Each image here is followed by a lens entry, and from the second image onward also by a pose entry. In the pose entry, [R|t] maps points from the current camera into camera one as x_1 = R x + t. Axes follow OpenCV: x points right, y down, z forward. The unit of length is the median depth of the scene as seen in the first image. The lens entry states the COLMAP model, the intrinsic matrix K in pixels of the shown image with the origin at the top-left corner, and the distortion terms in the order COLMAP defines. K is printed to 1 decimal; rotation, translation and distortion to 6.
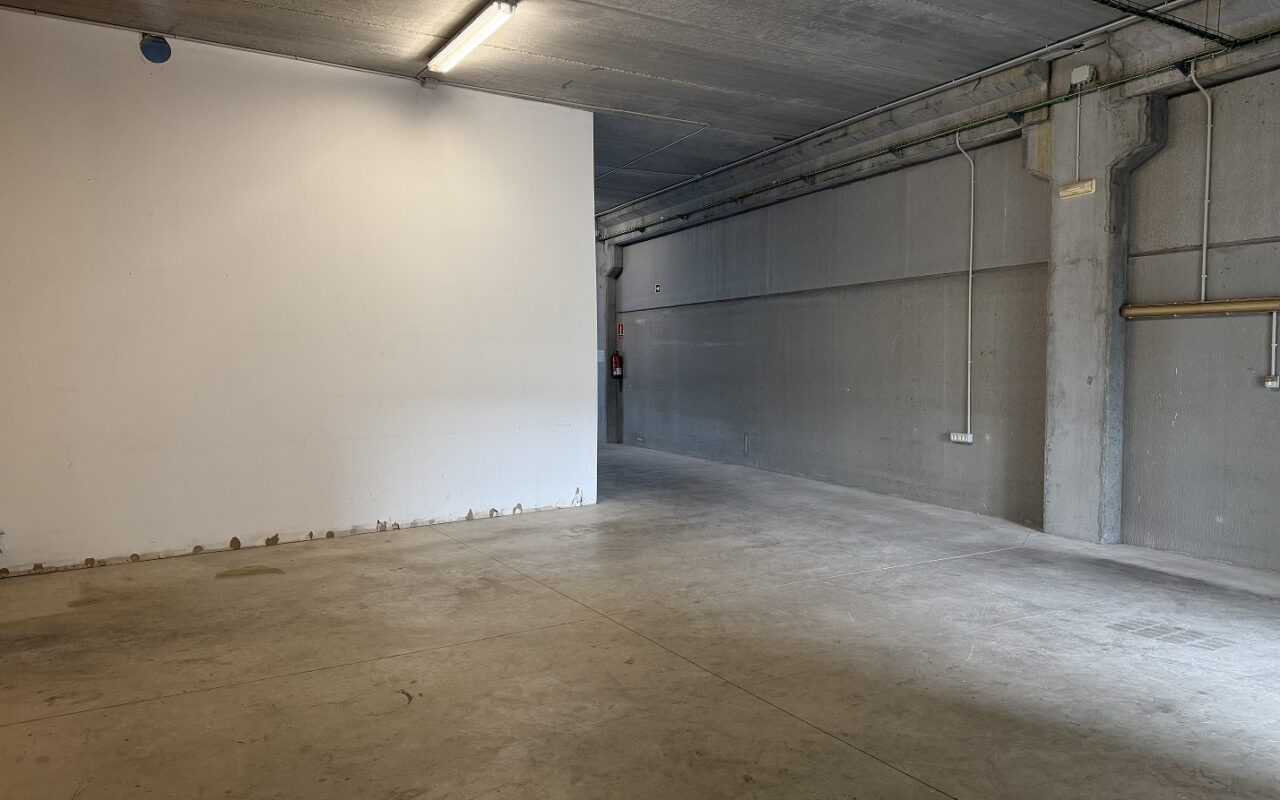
lens RADIAL K [[928.8, 0, 642.6], [0, 928.8, 389.3], [0, 0, 1]] dist [0.046159, -0.049101]
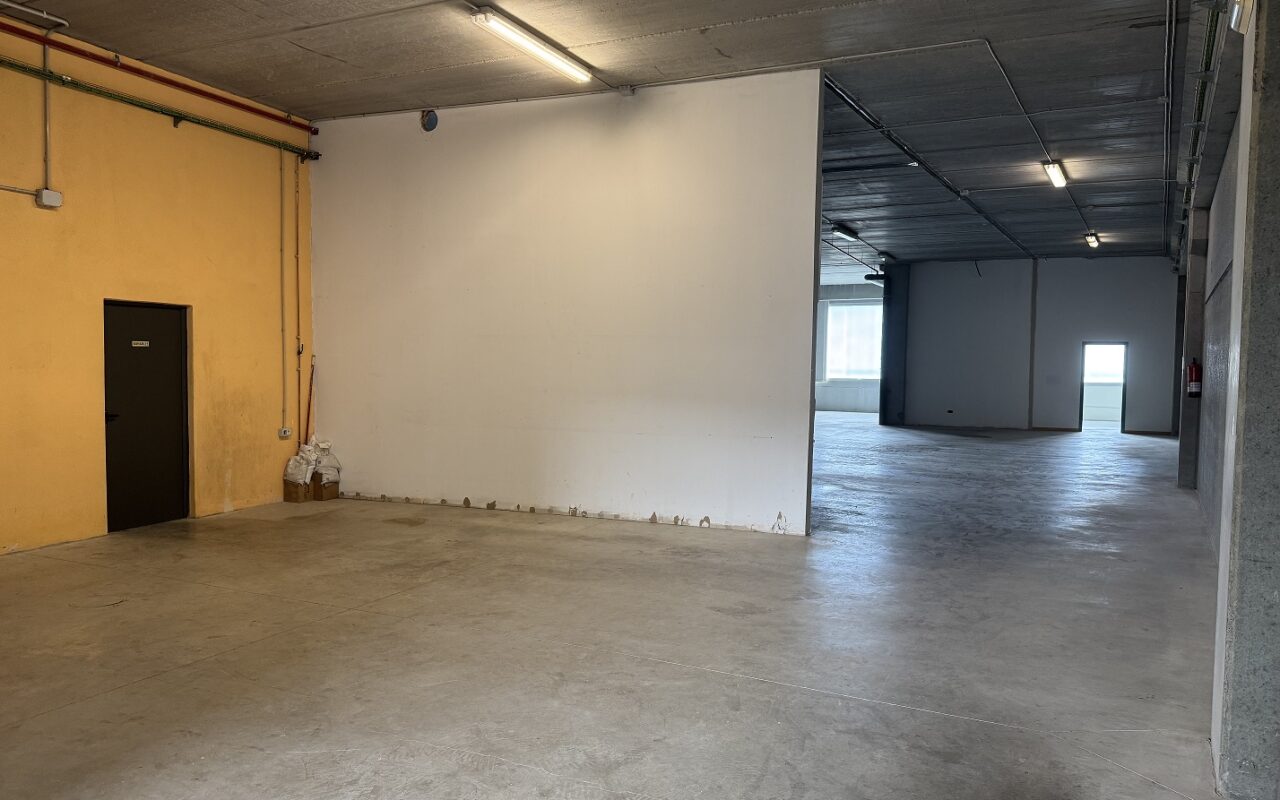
lens RADIAL K [[928.8, 0, 653.6], [0, 928.8, 402.0], [0, 0, 1]] dist [0.046159, -0.049101]
pose [[0.535933, 0.058413, -0.842237, 0.815118], [-0.049253, 0.998068, 0.037879, -0.032892], [0.842823, 0.021182, 0.537774, 0.587124]]
